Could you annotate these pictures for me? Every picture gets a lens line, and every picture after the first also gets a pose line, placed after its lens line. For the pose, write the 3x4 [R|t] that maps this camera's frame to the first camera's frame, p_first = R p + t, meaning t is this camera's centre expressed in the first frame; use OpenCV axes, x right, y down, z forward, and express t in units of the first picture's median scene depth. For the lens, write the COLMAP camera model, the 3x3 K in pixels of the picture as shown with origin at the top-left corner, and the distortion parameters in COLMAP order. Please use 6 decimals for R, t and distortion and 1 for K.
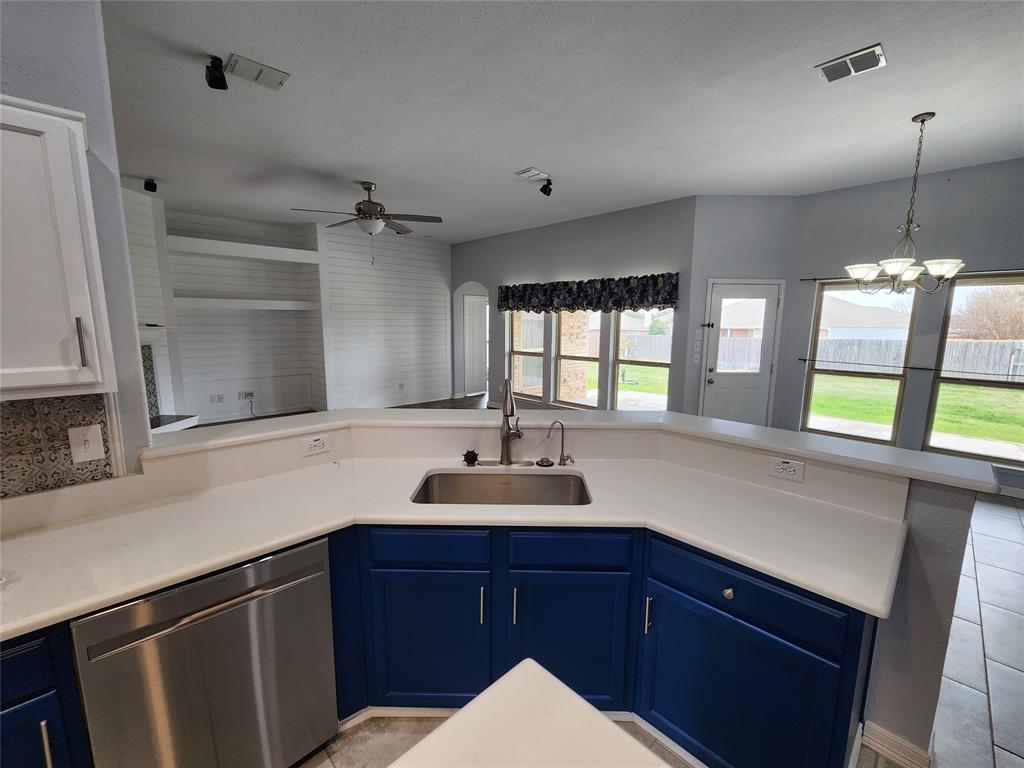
lens RADIAL K [[421.5, 0, 511.9], [0, 421.5, 387.9], [0, 0, 1]] dist [-0.002554, -0.000646]
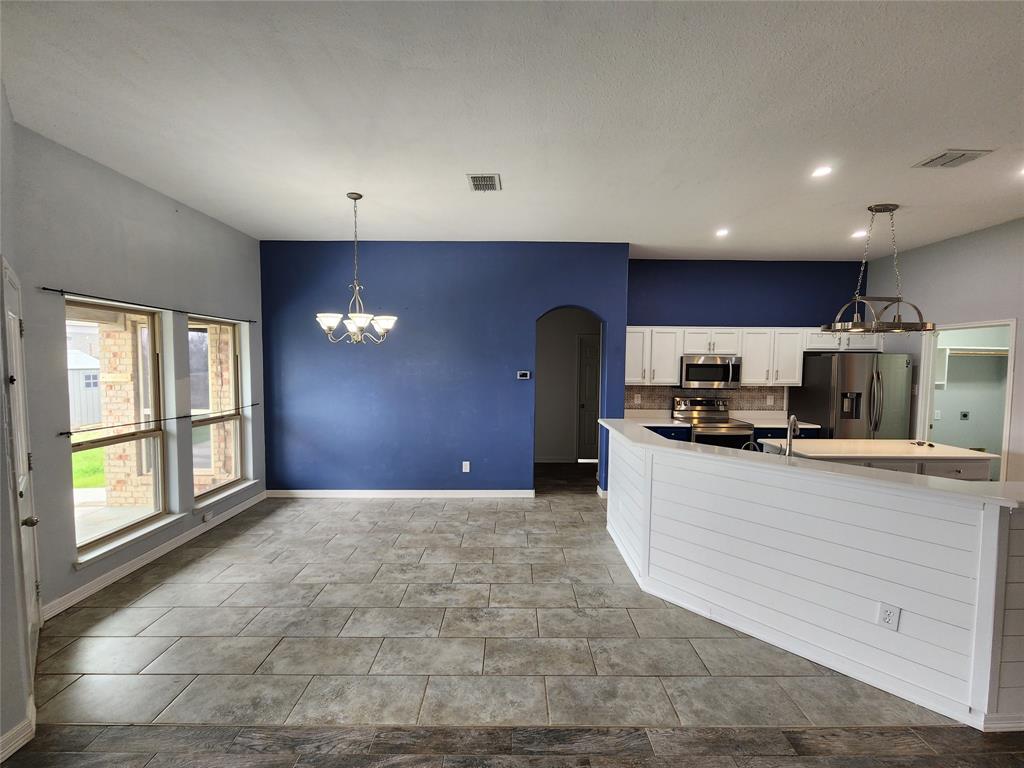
lens RADIAL K [[421.5, 0, 511.9], [0, 421.5, 387.9], [0, 0, 1]] dist [-0.002554, -0.000646]
pose [[-0.717846, -0.053545, 0.694140, -0.118584], [0.095193, 0.980125, 0.174050, -0.163714], [-0.689663, 0.191019, -0.698481, 0.952864]]
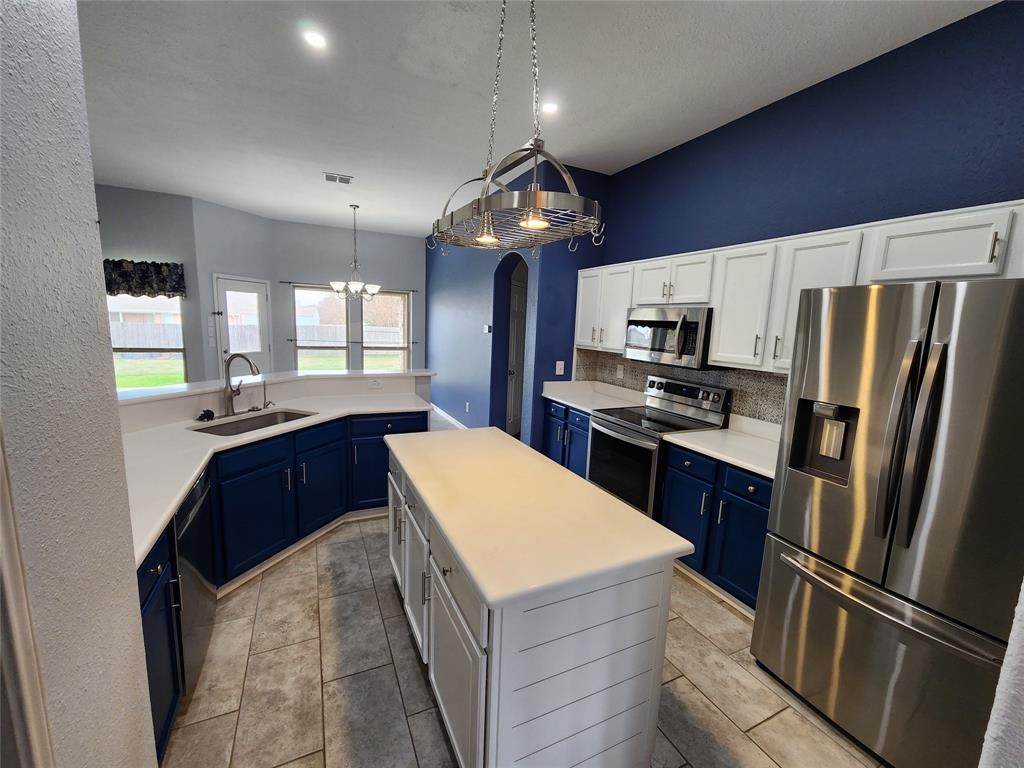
lens RADIAL K [[421.5, 0, 511.9], [0, 421.5, 387.9], [0, 0, 1]] dist [-0.002554, -0.000646]
pose [[0.317799, -0.140827, 0.937642, -0.396230], [0.108792, 0.987793, 0.111486, 0.013955], [-0.941896, 0.066578, 0.329240, -0.136209]]
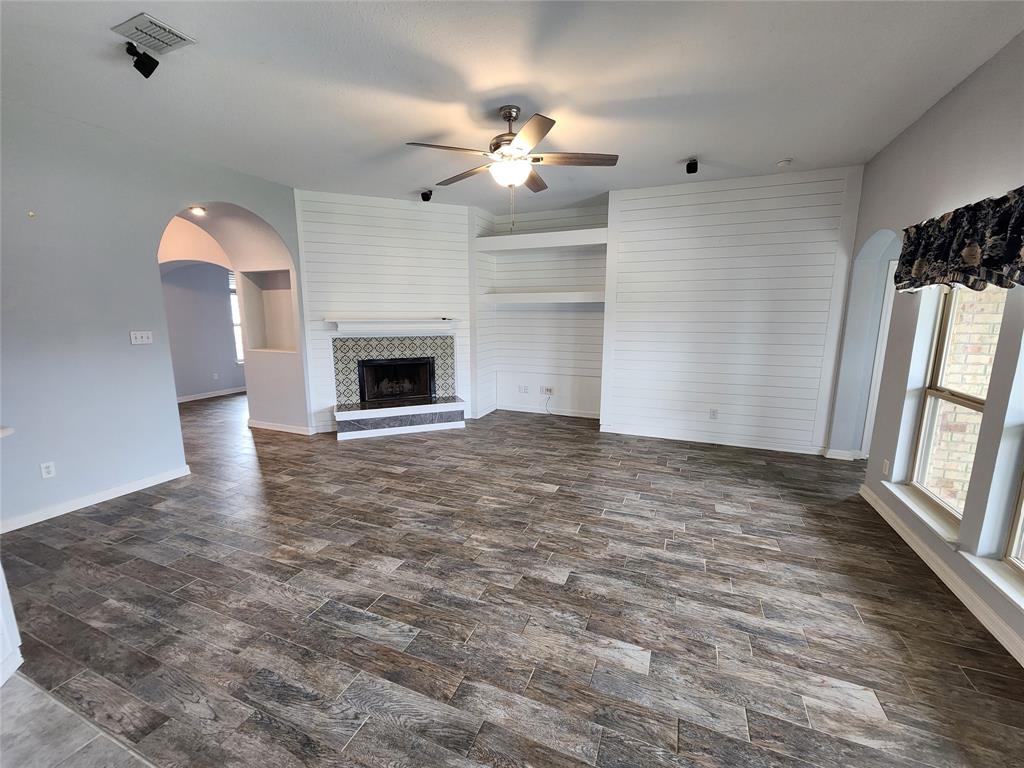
lens RADIAL K [[421.5, 0, 511.9], [0, 421.5, 387.9], [0, 0, 1]] dist [-0.002554, -0.000646]
pose [[0.399504, 0.150790, -0.904245, 0.303771], [-0.138487, 0.984986, 0.103070, -0.105384], [0.906211, 0.084049, 0.414388, 0.685718]]
